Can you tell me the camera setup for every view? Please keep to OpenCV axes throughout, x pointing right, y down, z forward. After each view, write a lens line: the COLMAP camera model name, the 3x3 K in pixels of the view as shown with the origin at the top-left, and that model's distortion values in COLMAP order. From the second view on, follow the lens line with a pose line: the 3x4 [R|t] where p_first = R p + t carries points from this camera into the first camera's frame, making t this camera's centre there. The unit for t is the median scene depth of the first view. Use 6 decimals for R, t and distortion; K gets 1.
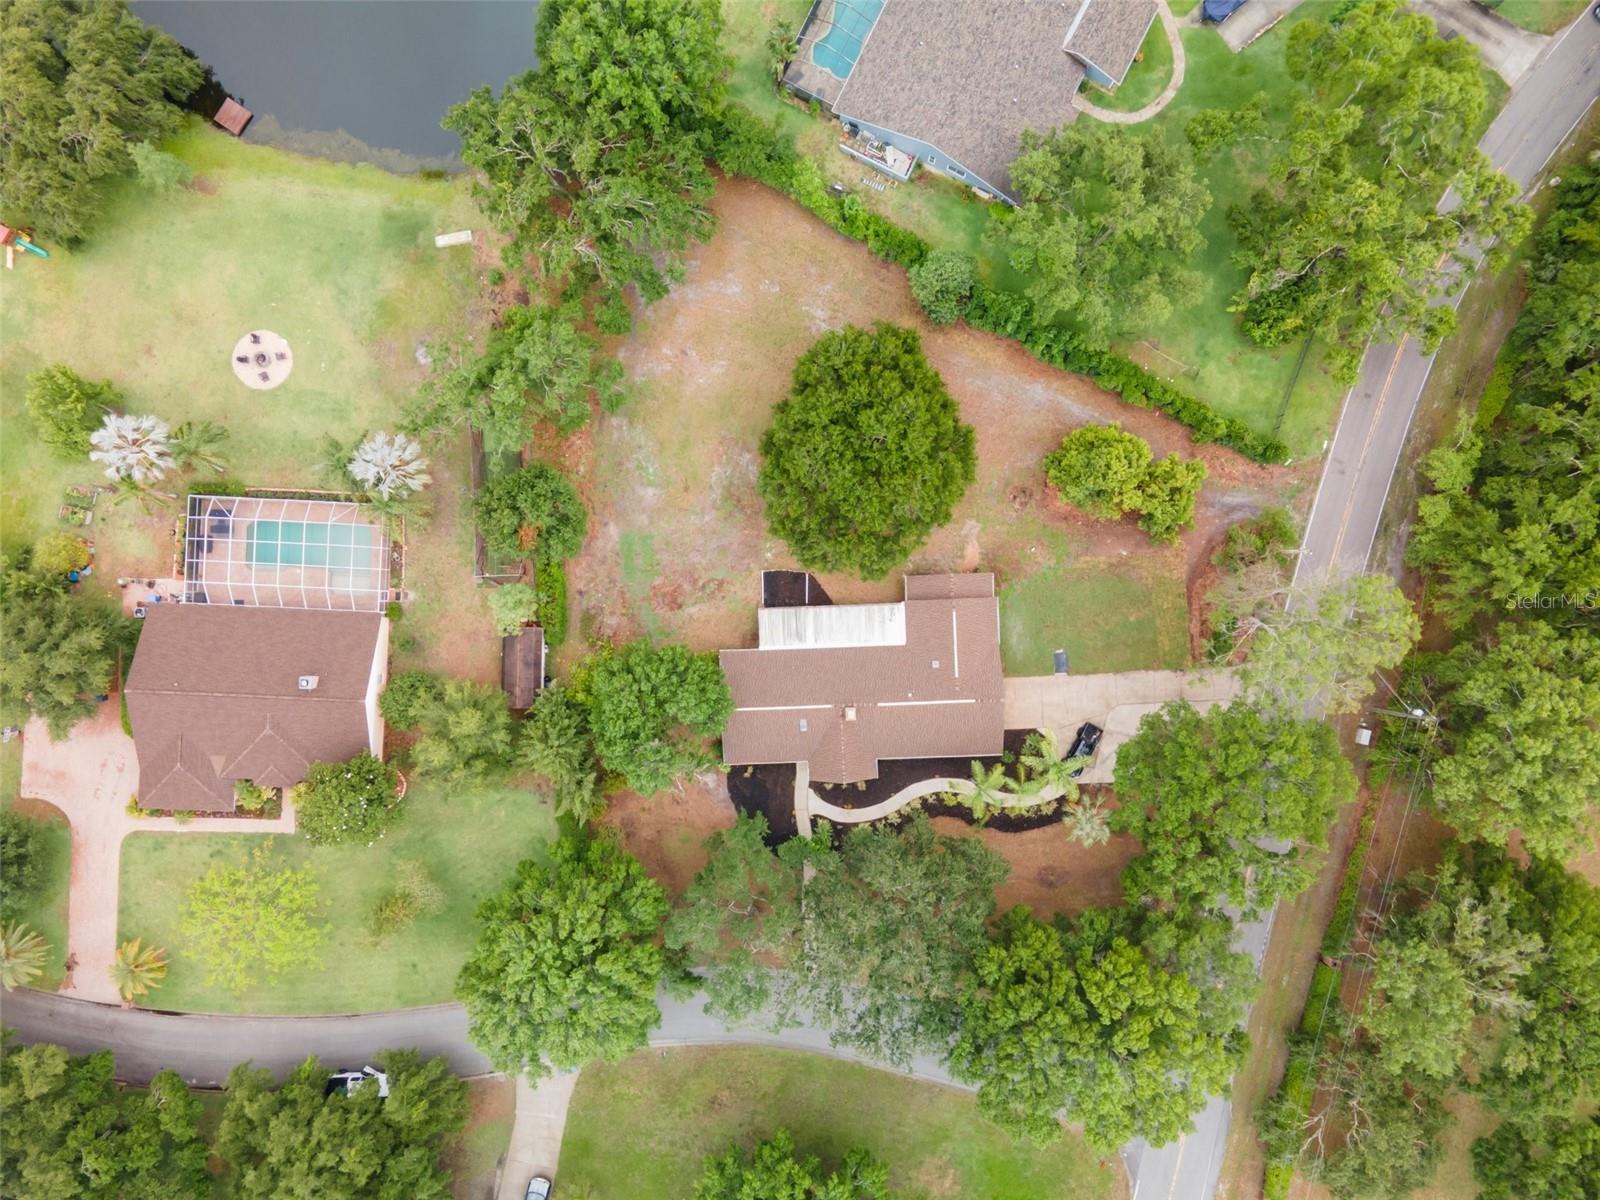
lens RADIAL K [[1165.5, 0, 794.3], [0, 1165.5, 596.6], [0, 0, 1]] dist [0.038104, 0.006379]
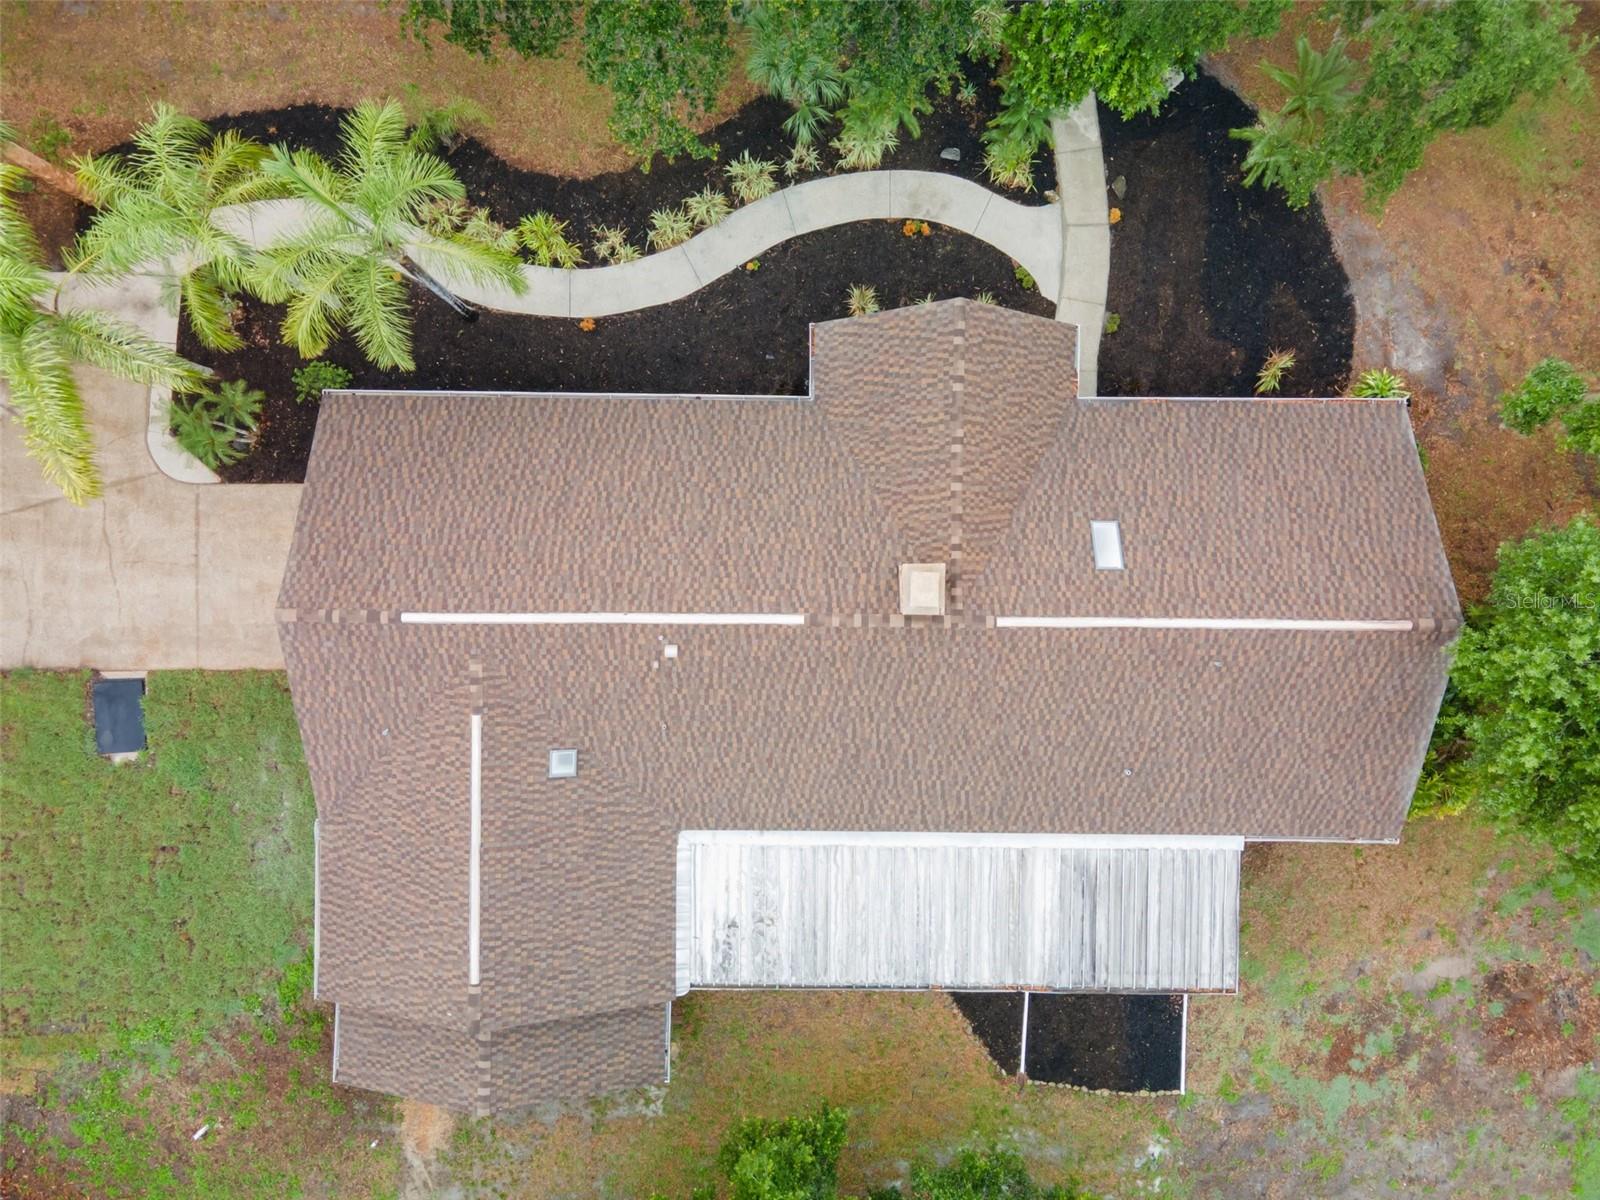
lens RADIAL K [[1164.6, 0, 795.8], [0, 1164.6, 598.6], [0, 0, 1]] dist [0.035642, 0.002244]
pose [[-0.998915, -0.046451, 0.003231, 0.073471], [0.046396, -0.998803, -0.015517, 0.101374], [0.003948, -0.015350, 0.999874, 0.762404]]
